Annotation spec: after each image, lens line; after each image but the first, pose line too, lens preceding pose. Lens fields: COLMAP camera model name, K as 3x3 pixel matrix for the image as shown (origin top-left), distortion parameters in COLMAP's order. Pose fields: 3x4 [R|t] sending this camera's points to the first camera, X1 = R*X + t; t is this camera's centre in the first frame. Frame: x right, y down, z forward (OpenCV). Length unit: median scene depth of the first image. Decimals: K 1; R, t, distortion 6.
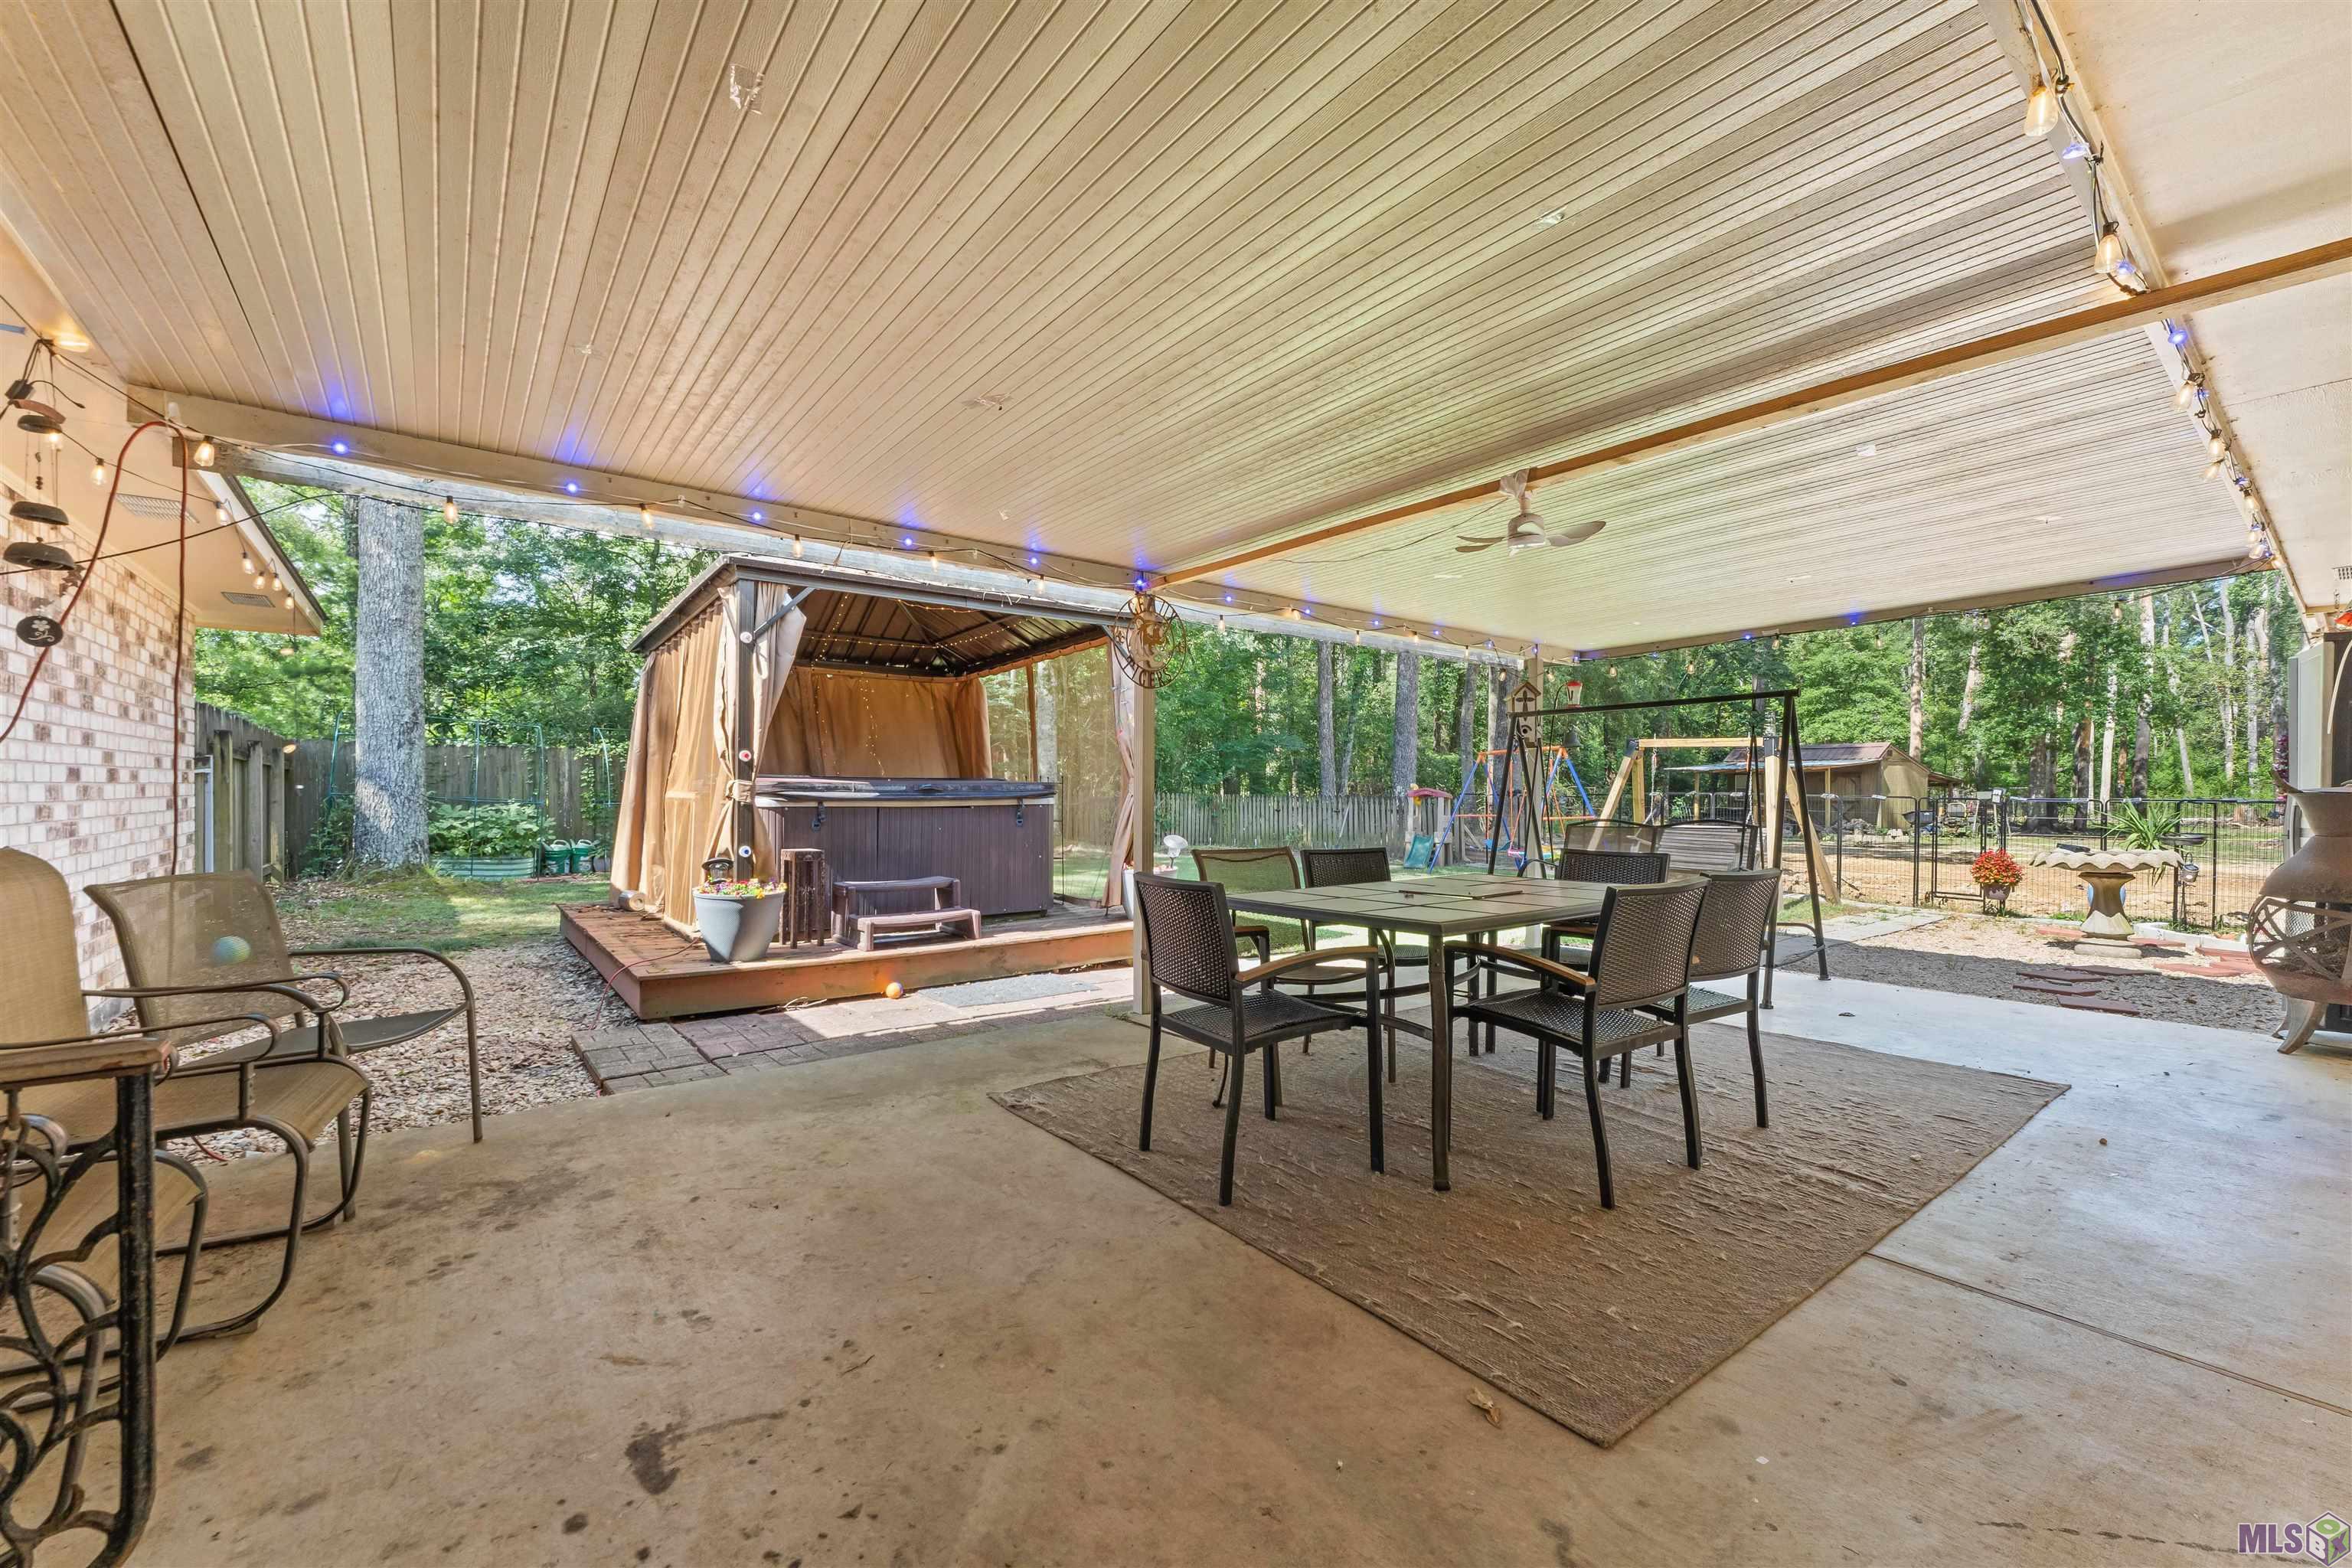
lens RADIAL K [[971.5, 0, 1169.9], [0, 971.5, 773.3], [0, 0, 1]] dist [0.000088, 0.000074]
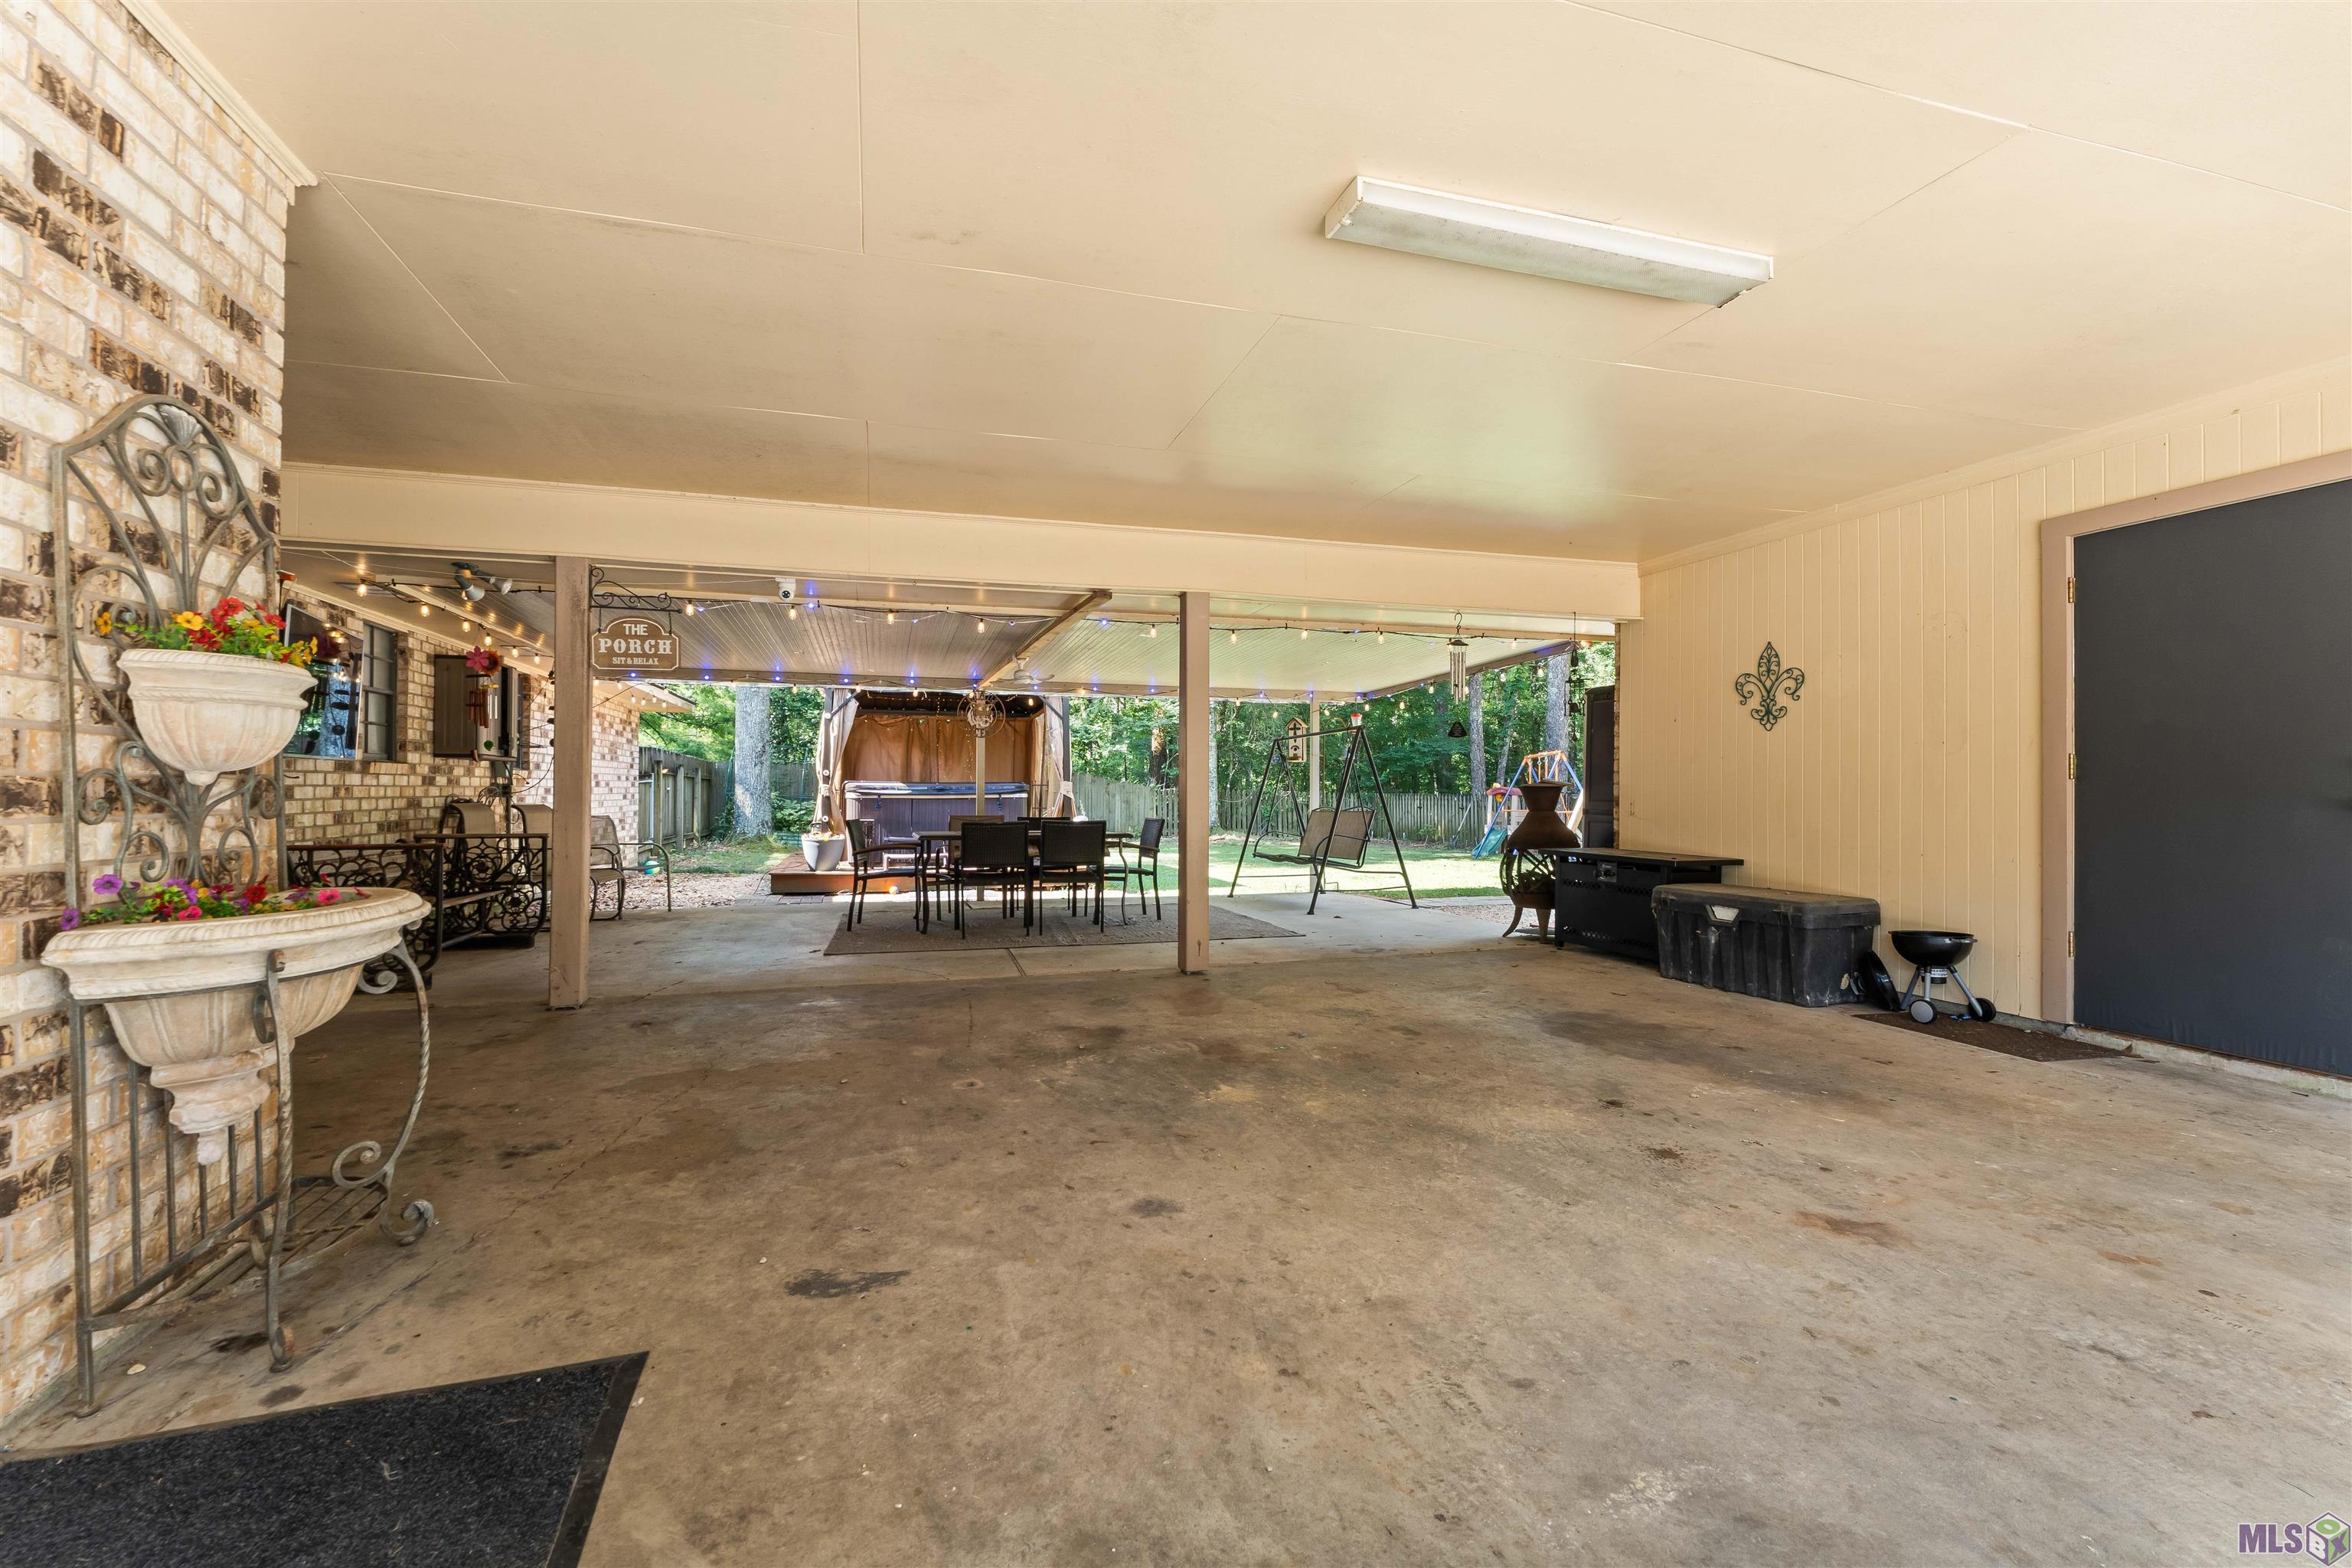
lens RADIAL K [[971.5, 0, 1169.9], [0, 971.5, 773.3], [0, 0, 1]] dist [0.000088, 0.000074]
pose [[0.936433, -0.011161, -0.350668, 0.500253], [0.010987, 0.999937, -0.002486, -0.001885], [0.350674, -0.001525, 0.936496, -0.350505]]
